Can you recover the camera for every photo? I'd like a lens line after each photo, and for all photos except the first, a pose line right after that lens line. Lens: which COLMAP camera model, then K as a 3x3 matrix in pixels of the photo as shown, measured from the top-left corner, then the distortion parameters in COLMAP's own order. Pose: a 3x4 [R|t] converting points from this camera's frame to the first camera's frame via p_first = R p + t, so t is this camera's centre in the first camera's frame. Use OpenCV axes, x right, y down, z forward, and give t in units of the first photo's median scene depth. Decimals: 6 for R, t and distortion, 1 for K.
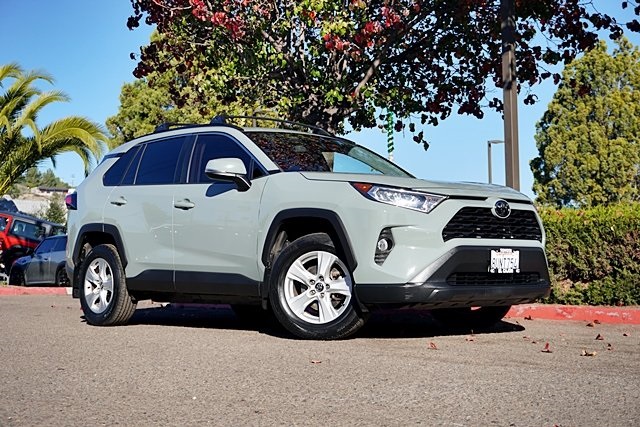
lens RADIAL K [[1007.3, 0, 322.8], [0, 1007.3, 216.4], [0, 0, 1]] dist [-0.029143, 0.000000]
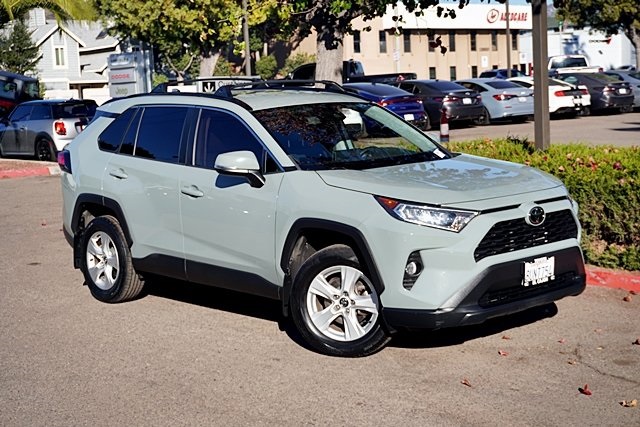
lens RADIAL K [[1113.6, 0, 318.4], [0, 1113.6, 211.1], [0, 0, 1]] dist [-0.029810, 0.000000]
pose [[0.999426, -0.033793, -0.002284, -0.020427], [0.033605, 0.980952, 0.191319, -0.198729], [-0.004225, -0.191286, 0.981525, -0.014086]]
